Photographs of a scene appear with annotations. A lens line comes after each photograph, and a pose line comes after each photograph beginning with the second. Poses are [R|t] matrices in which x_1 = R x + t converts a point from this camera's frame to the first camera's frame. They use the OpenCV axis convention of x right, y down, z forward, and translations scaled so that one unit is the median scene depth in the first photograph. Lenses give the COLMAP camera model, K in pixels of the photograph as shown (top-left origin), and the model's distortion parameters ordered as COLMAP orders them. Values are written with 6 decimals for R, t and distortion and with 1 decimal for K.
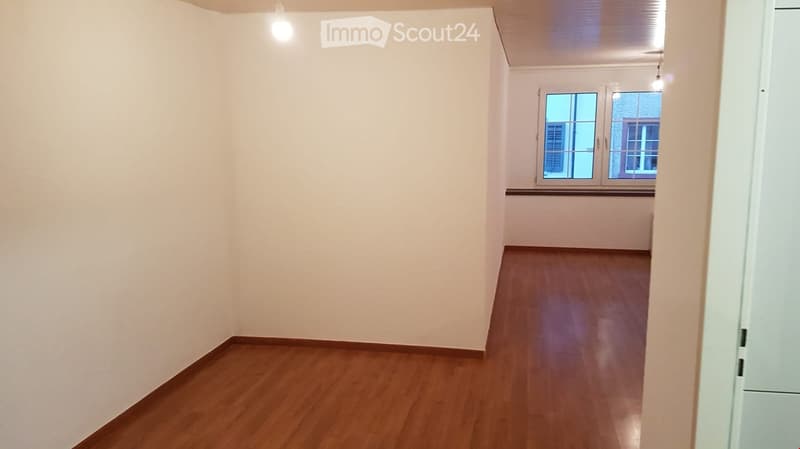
lens RADIAL K [[597.3, 0, 418.1], [0, 597.3, 225.2], [0, 0, 1]] dist [0.183240, -0.383351]
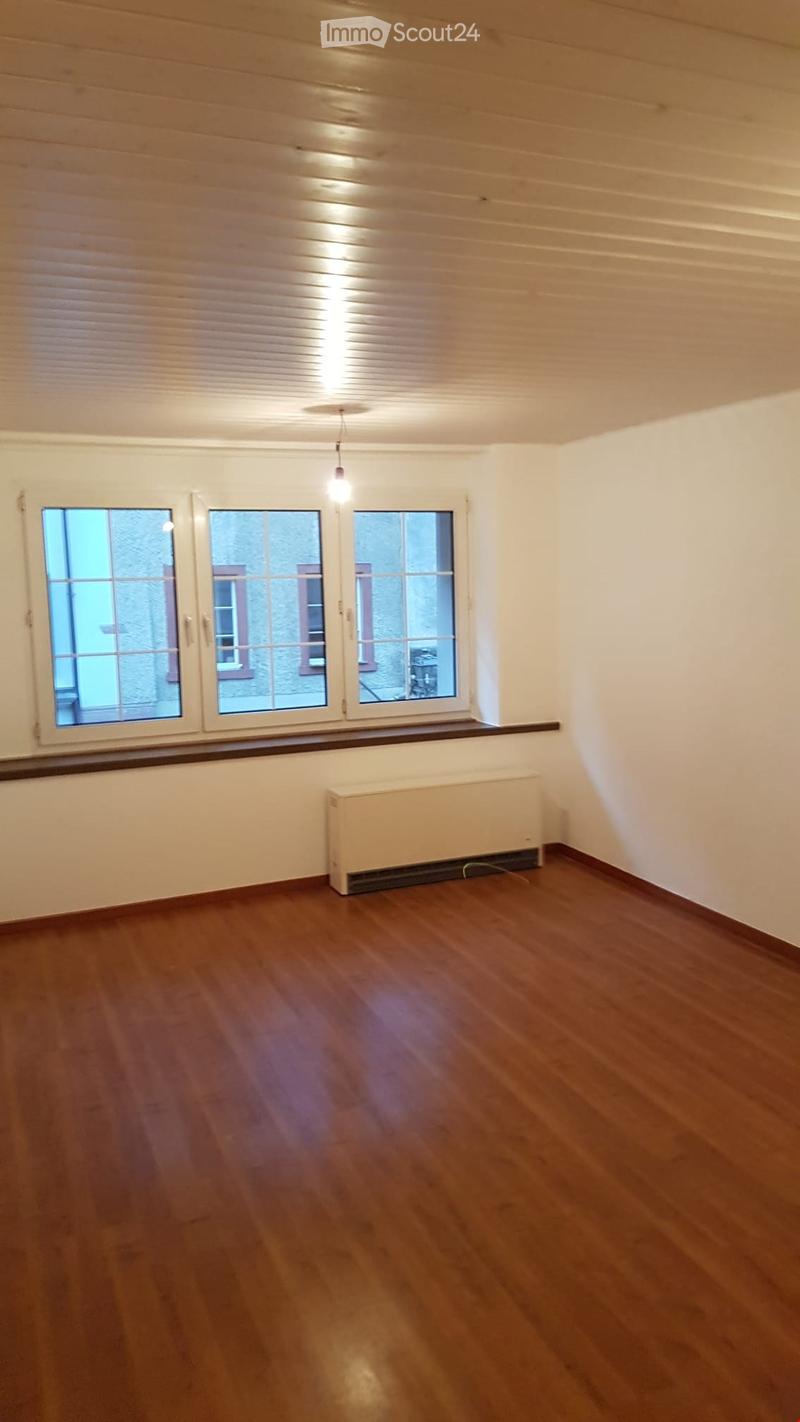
lens RADIAL K [[1061.8, 0, 405.5], [0, 1061.8, 684.9], [0, 0, 1]] dist [0.183240, -0.383351]
pose [[0.840288, -0.069640, 0.537650, 0.029500], [0.103727, 0.994046, -0.033358, -0.058433], [-0.532126, 0.083799, 0.842508, 0.311664]]
